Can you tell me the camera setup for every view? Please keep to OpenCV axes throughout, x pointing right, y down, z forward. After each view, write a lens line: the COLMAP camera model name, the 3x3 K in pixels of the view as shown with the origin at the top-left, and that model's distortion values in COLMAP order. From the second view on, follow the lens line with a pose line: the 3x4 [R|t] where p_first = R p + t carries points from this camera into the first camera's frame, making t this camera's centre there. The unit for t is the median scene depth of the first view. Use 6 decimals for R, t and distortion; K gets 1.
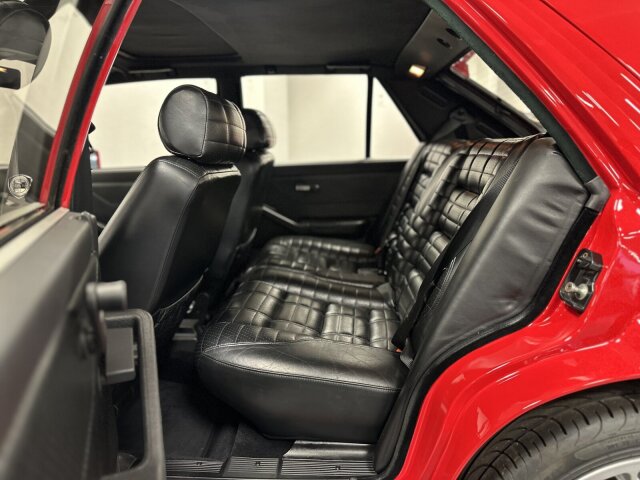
lens RADIAL K [[455.4, 0, 320.0], [0, 455.4, 240.0], [0, 0, 1]] dist [0.118286, -0.148146]
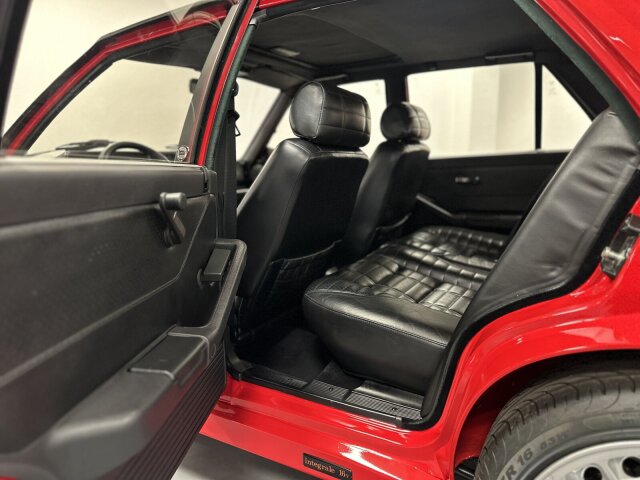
lens RADIAL K [[470.1, 0, 320.0], [0, 470.1, 240.0], [0, 0, 1]] dist [0.064572, -0.093826]
pose [[0.875266, 0.070858, -0.478424, 0.386688], [-0.086364, 0.996209, -0.010456, 0.108927], [0.475869, 0.050470, 0.878067, -0.106292]]
